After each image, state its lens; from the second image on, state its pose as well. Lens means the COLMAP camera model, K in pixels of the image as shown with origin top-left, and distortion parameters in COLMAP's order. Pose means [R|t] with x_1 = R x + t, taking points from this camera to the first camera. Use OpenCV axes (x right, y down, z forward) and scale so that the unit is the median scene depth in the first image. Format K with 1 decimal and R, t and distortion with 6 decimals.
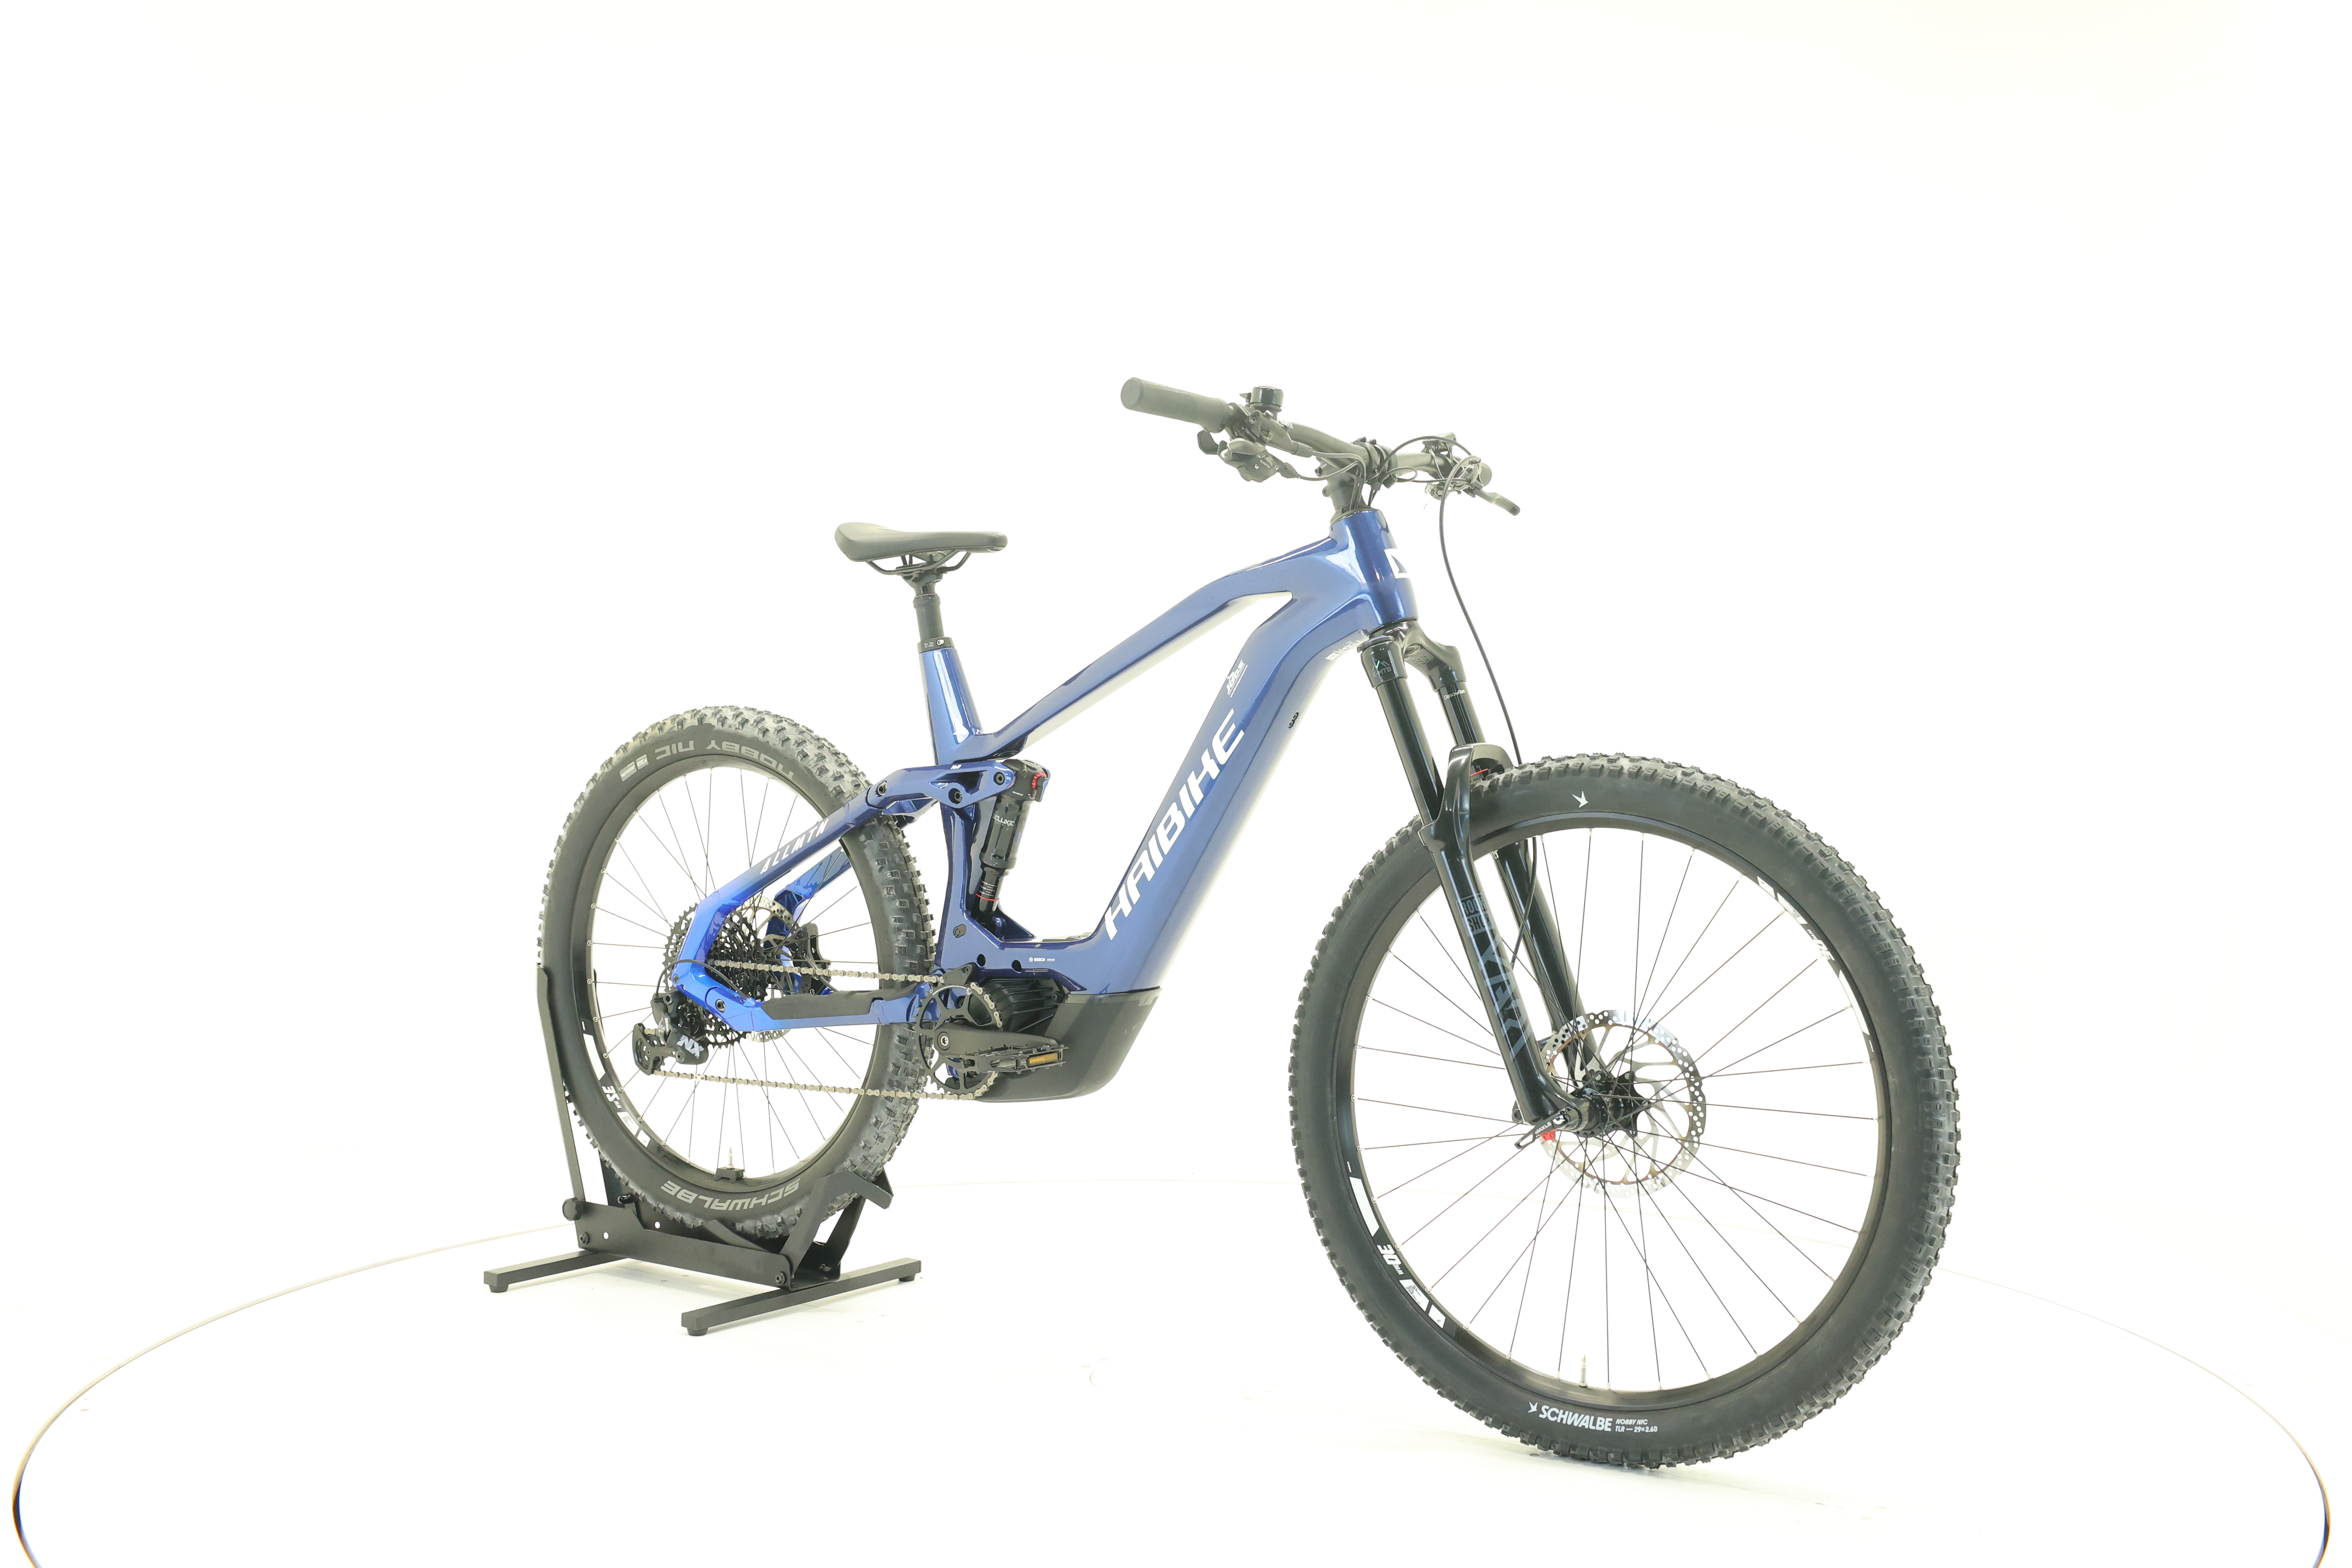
lens RADIAL K [[2499.5, 0, 1176.0], [0, 2499.5, 784.0], [0, 0, 1]] dist [0.001806, -0.003007]
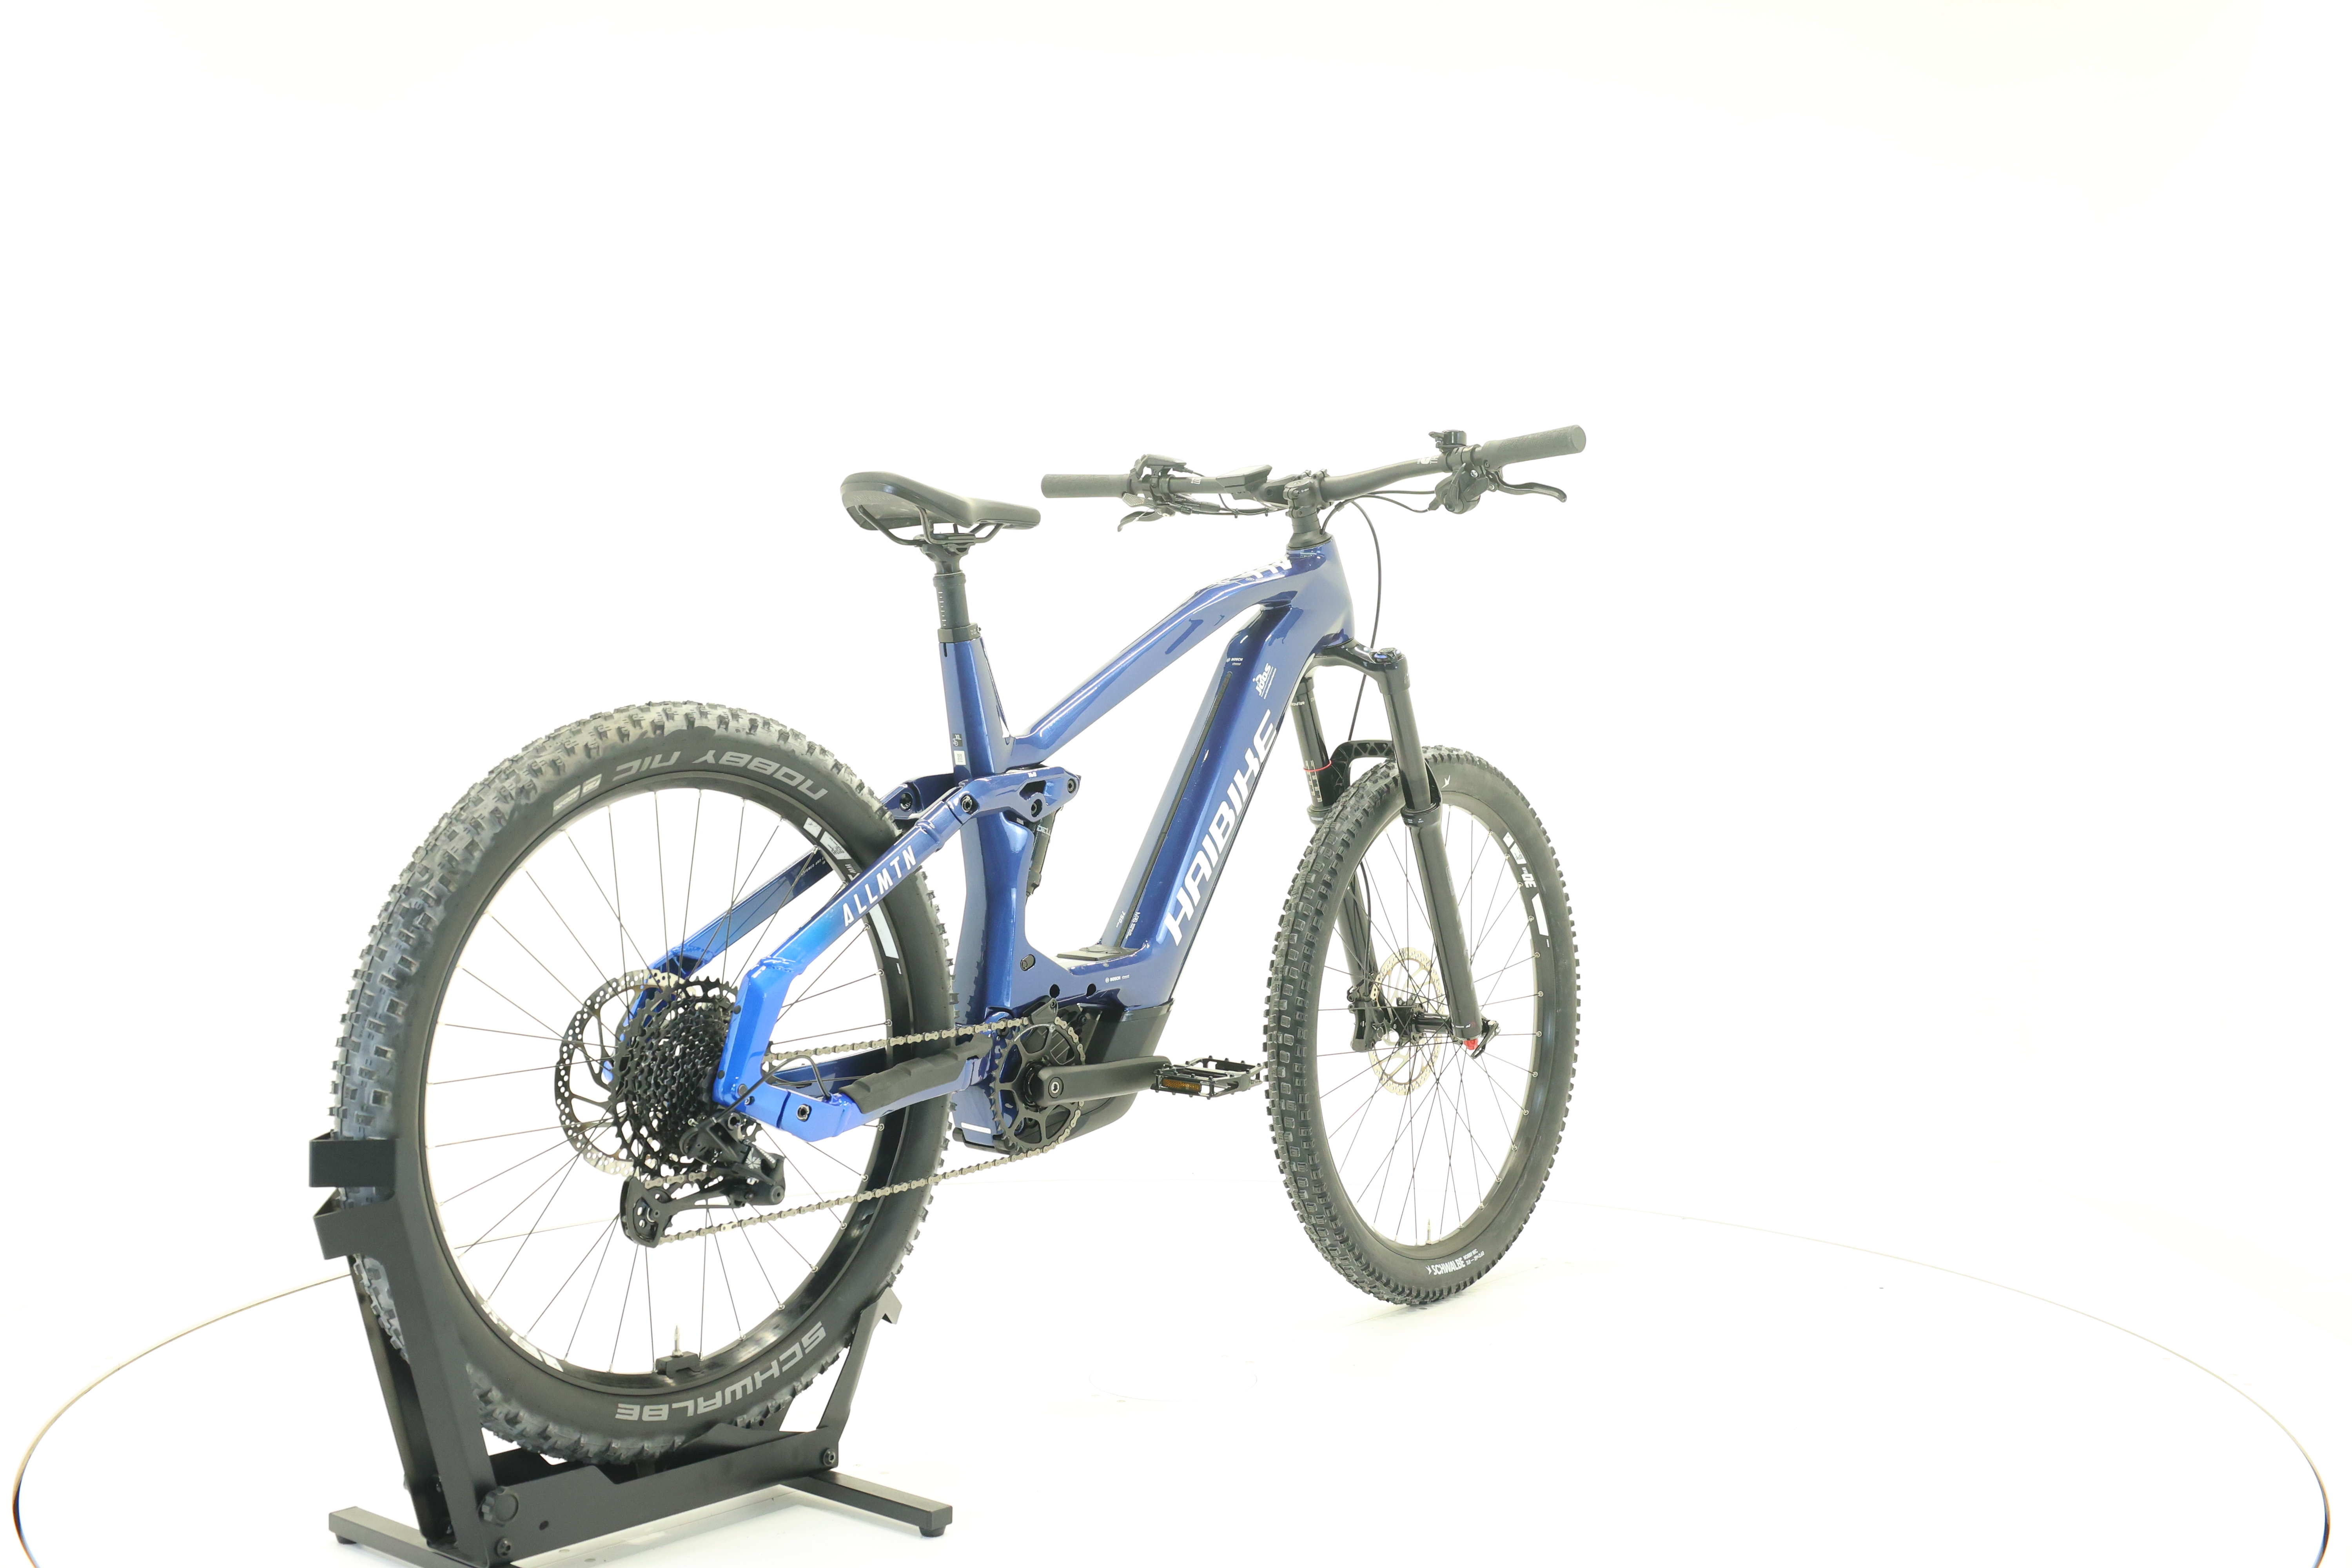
lens RADIAL K [[2499.5, 0, 1176.0], [0, 2499.5, 784.0], [0, 0, 1]] dist [0.001806, -0.003007]
pose [[0.116852, -0.014432, 0.993045, -0.923398], [0.044370, 0.998972, 0.009297, -0.008888], [-0.992158, 0.042975, 0.117372, 0.823618]]
